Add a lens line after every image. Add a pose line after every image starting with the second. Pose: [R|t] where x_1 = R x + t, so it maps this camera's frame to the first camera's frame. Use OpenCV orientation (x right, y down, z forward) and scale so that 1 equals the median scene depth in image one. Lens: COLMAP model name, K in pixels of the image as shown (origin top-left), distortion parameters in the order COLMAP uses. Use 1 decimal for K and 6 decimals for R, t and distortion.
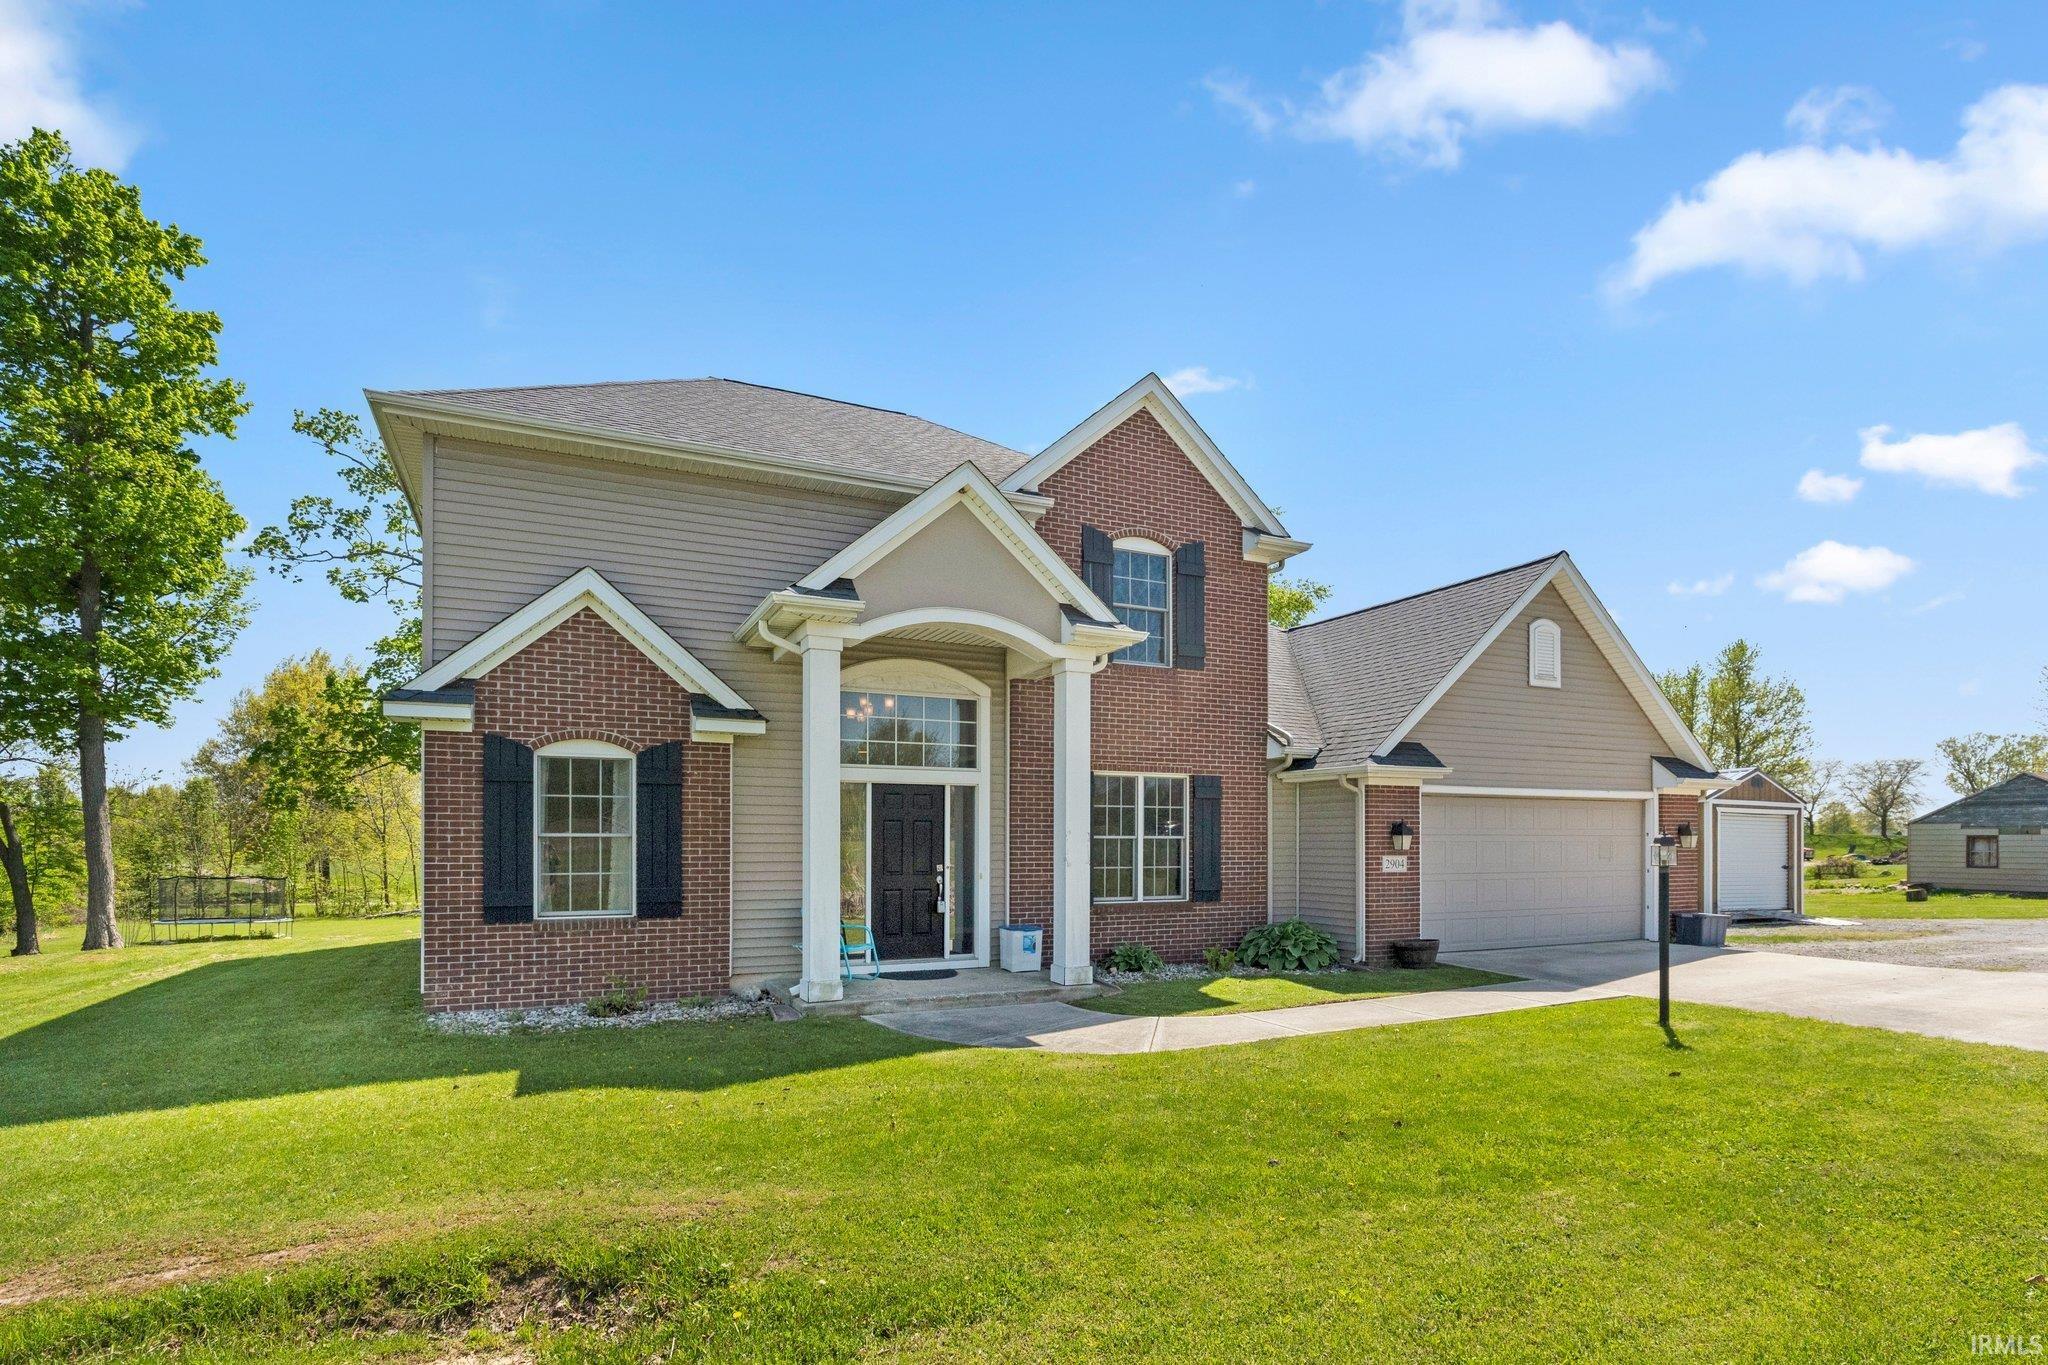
lens RADIAL K [[1024.1, 0, 1026.9], [0, 1024.1, 840.5], [0, 0, 1]] dist [-0.008224, -0.000613]
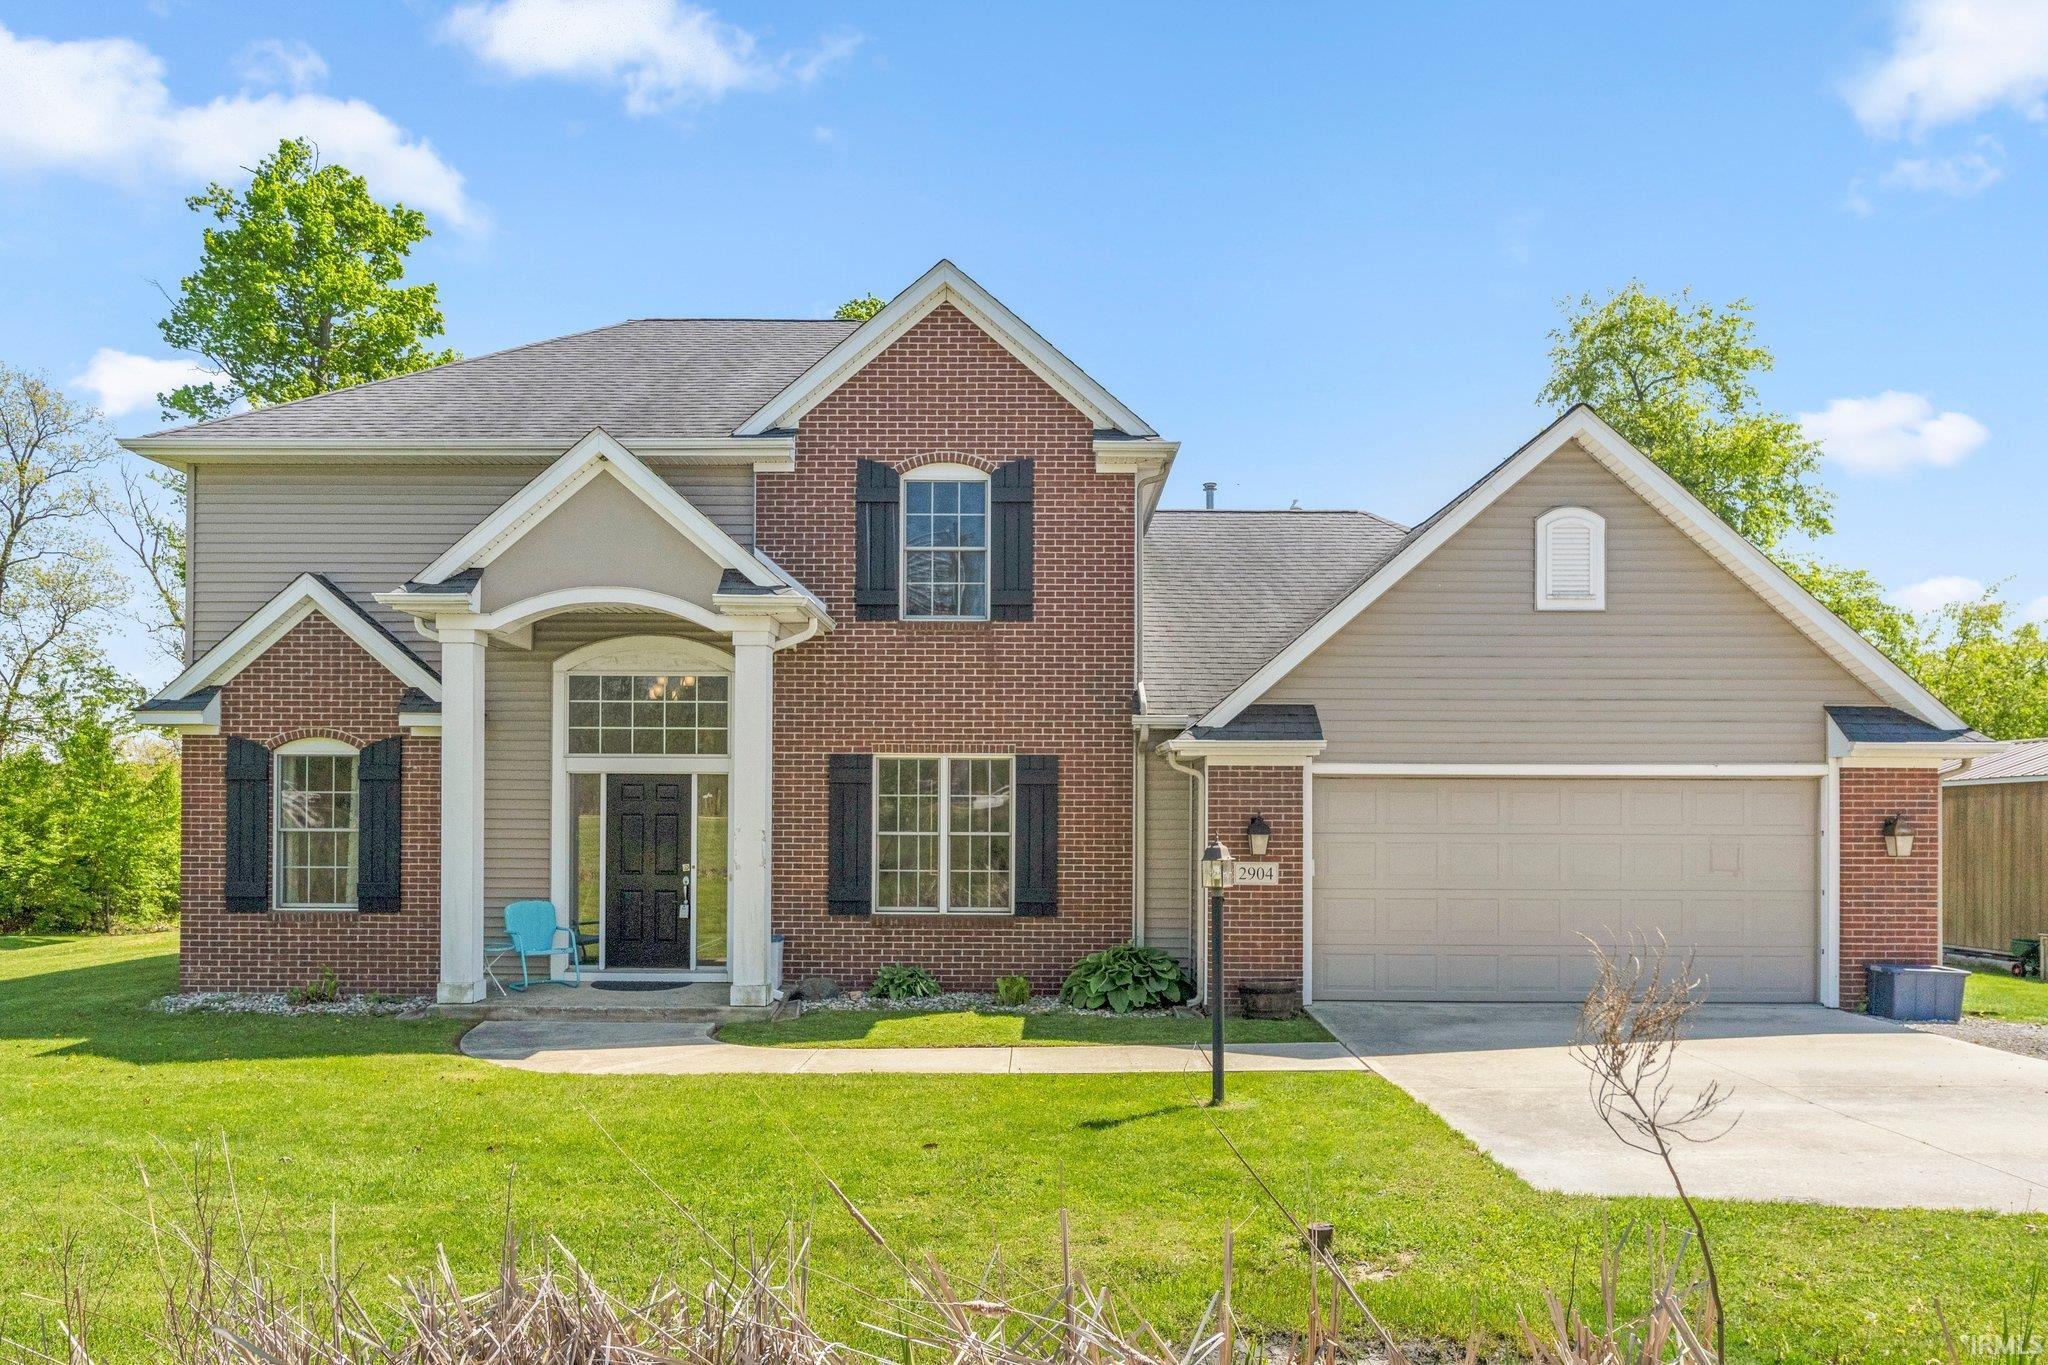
lens RADIAL K [[1448.1, 0, 1022.3], [0, 1448.1, 806.6], [0, 0, 1]] dist [0.002294, 0.001722]
pose [[0.895149, 0.000884, -0.445766, 0.677750], [-0.003634, 0.999979, -0.005314, -0.018721], [0.445752, 0.006376, 0.895134, 0.004308]]
